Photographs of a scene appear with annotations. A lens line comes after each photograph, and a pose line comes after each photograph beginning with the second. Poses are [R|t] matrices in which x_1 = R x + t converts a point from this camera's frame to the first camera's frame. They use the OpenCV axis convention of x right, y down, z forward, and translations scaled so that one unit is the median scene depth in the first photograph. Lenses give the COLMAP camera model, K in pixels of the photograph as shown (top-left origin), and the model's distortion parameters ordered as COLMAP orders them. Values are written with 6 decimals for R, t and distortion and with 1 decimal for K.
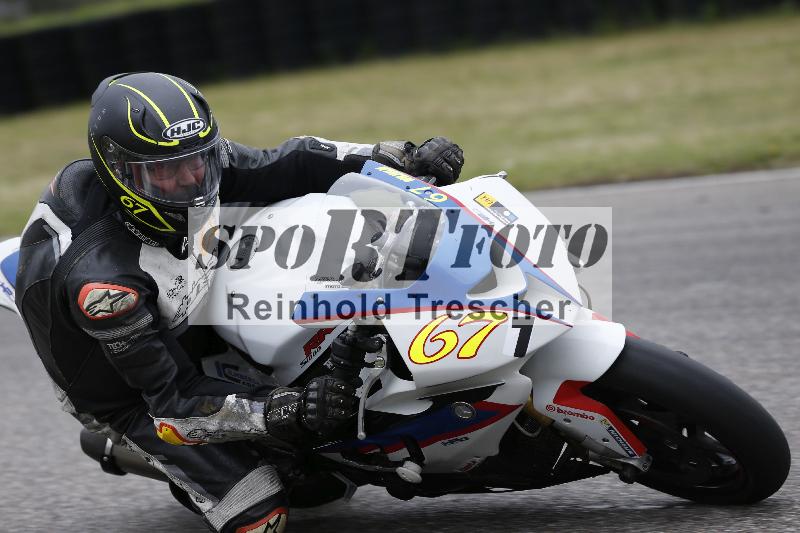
lens RADIAL K [[4744.1, 0, 366.1], [0, 4744.1, 260.8], [0, 0, 1]] dist [2.789945, 0.000000]
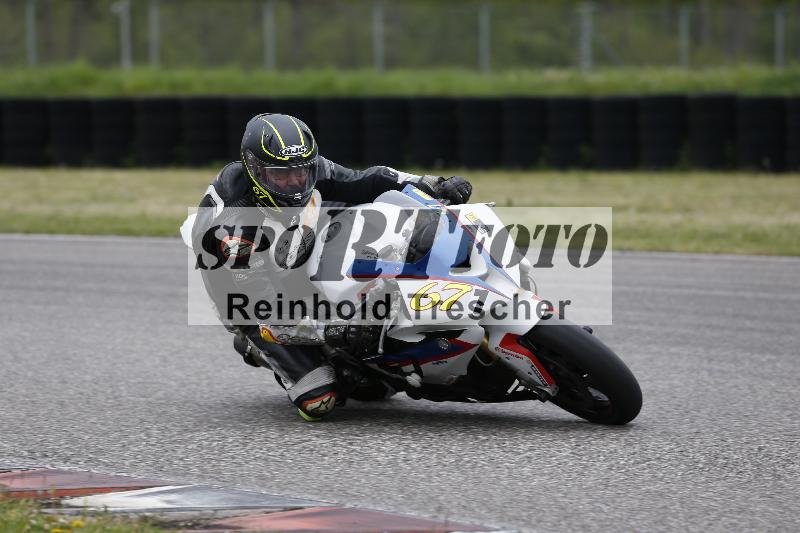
lens RADIAL K [[4744.1, 0, 395.6], [0, 4744.1, 267.3], [0, 0, 1]] dist [2.789945, 0.000000]
pose [[0.986964, 0.129146, -0.096037, 0.157580], [-0.130720, 0.991366, -0.010252, 0.024003], [0.093884, 0.022672, 0.995325, -0.639067]]
